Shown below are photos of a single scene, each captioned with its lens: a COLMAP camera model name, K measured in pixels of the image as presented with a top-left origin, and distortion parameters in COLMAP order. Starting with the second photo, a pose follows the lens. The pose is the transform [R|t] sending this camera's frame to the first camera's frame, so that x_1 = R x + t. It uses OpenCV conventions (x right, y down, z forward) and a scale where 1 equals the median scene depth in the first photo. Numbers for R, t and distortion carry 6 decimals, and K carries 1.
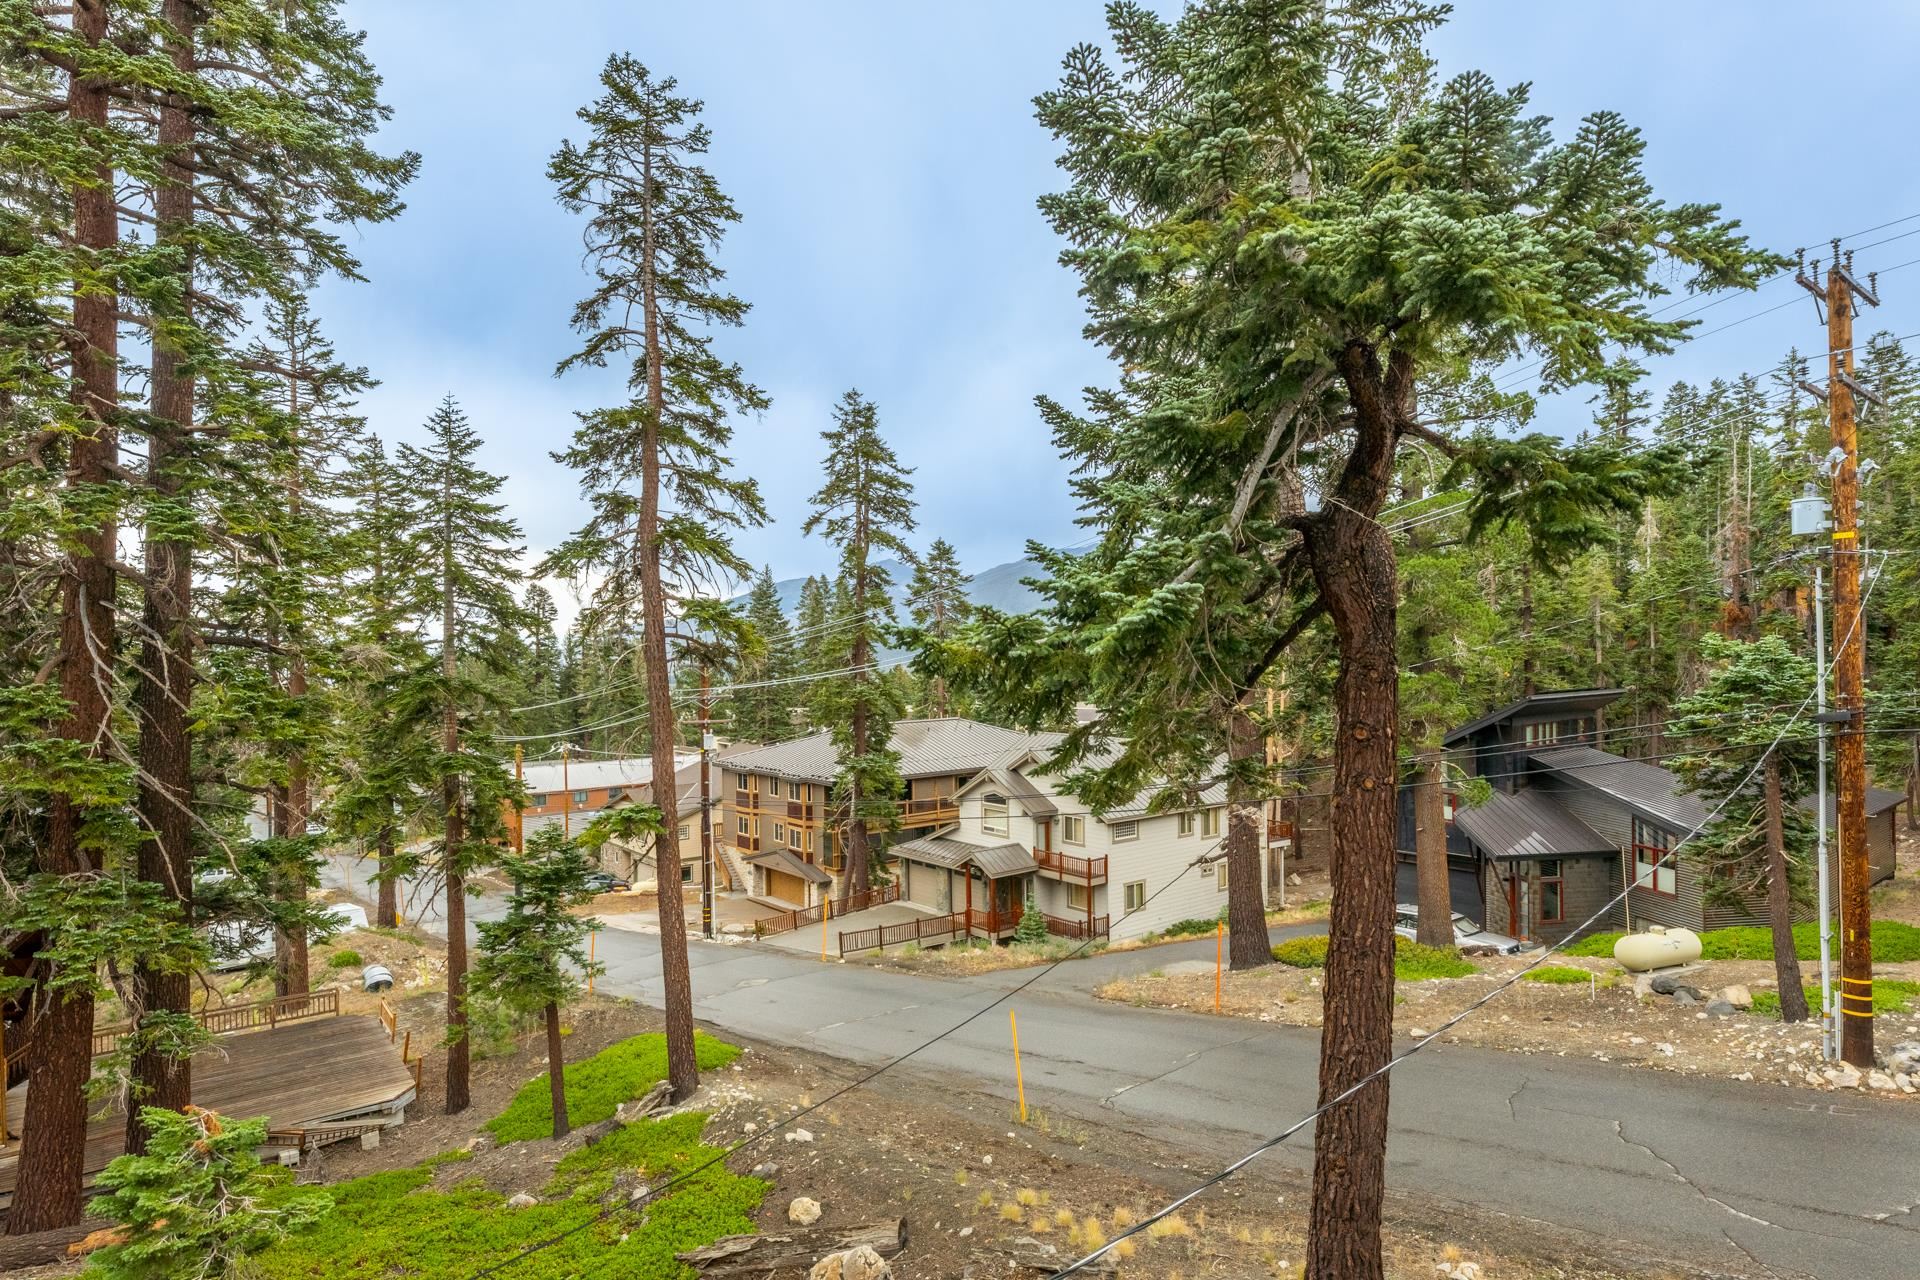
lens RADIAL K [[1016.9, 0, 974.0], [0, 1016.9, 642.1], [0, 0, 1]] dist [-0.004568, -0.001772]
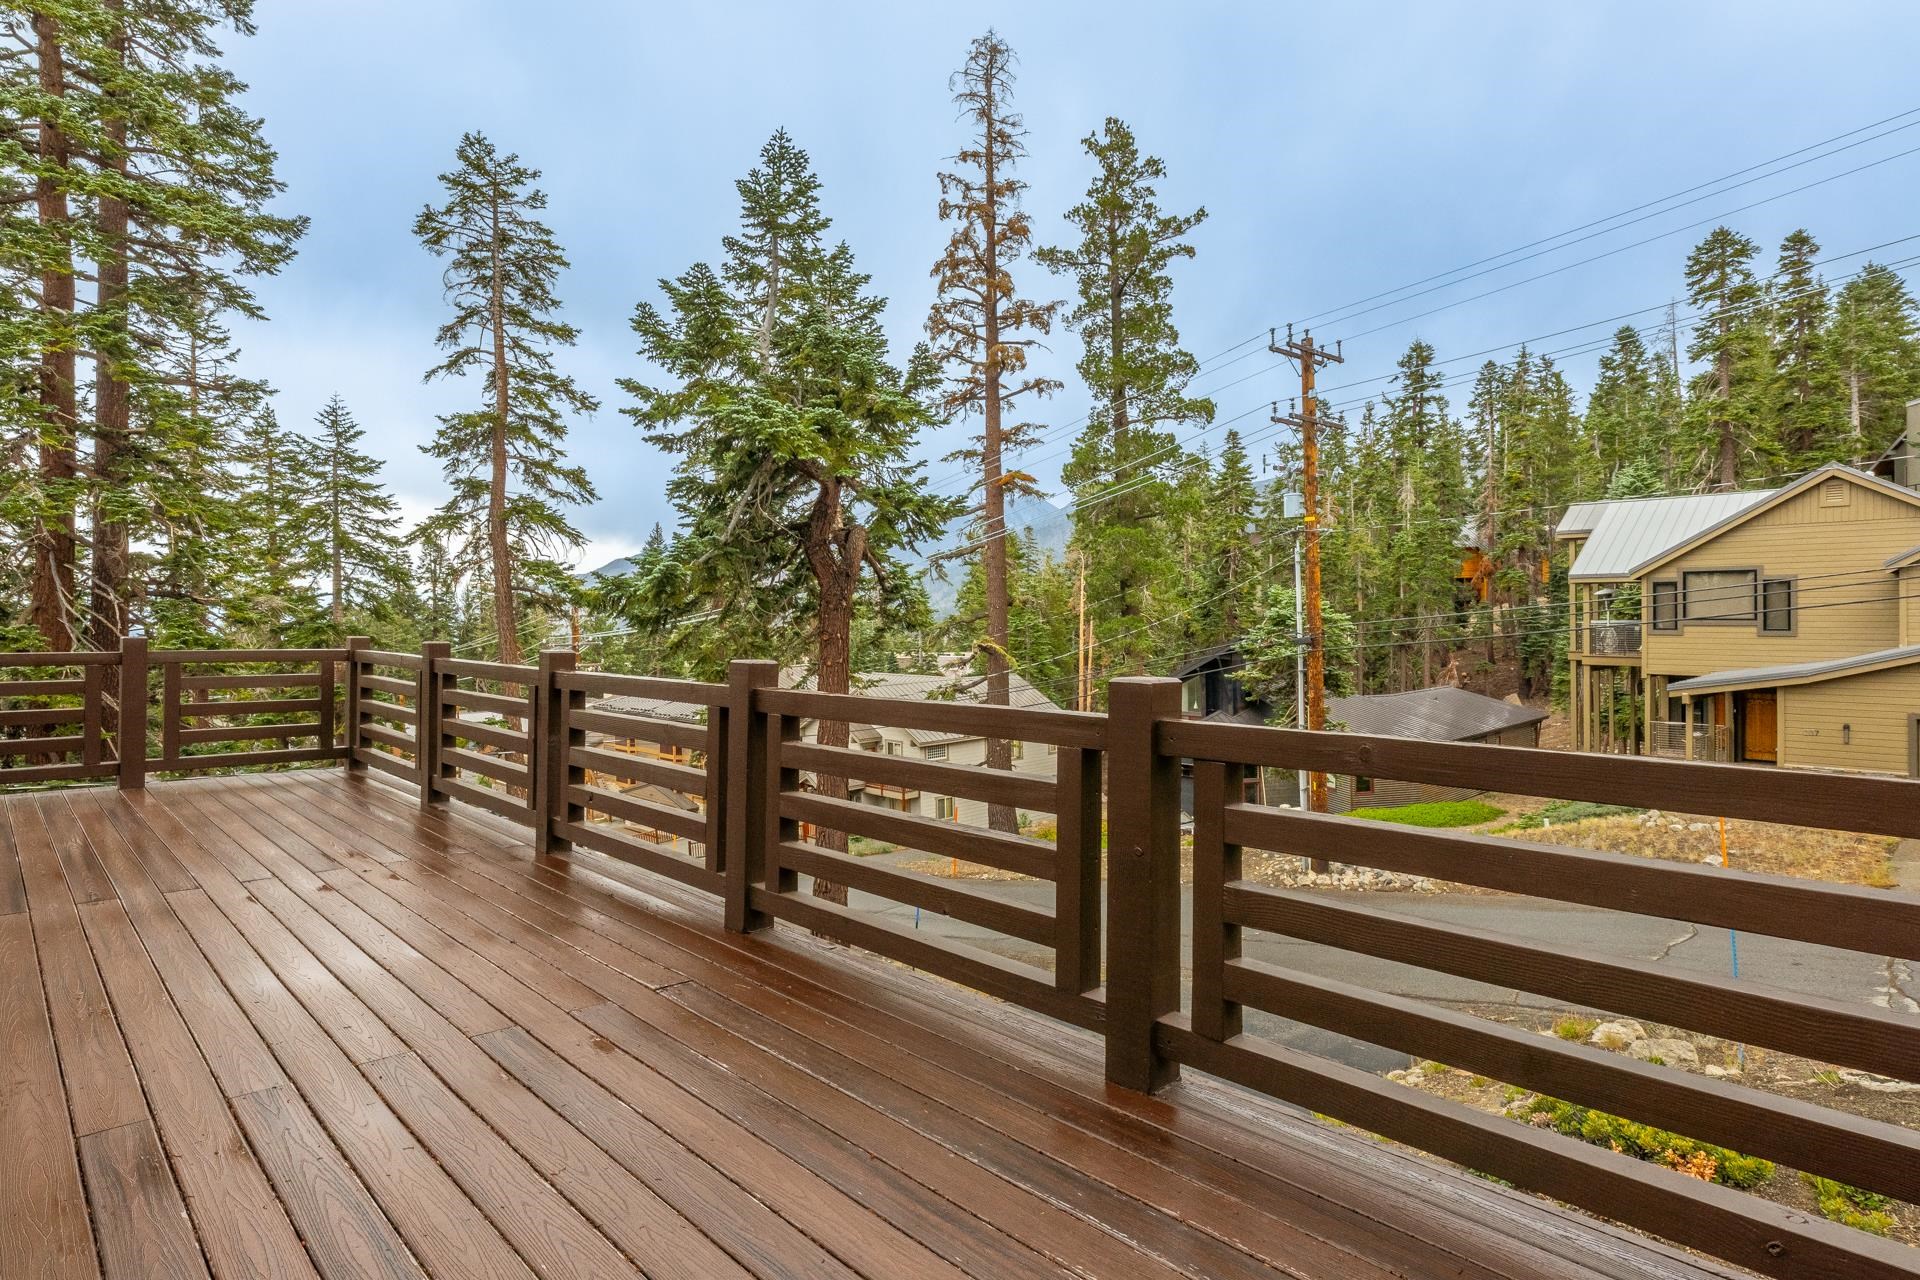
lens RADIAL K [[1016.9, 0, 976.8], [0, 1016.9, 607.3], [0, 0, 1]] dist [-0.004568, -0.001772]
pose [[0.996778, -0.004119, 0.080108, 0.174958], [0.003273, 0.999938, 0.010682, 0.005071], [-0.080147, -0.010385, 0.996729, -0.321434]]
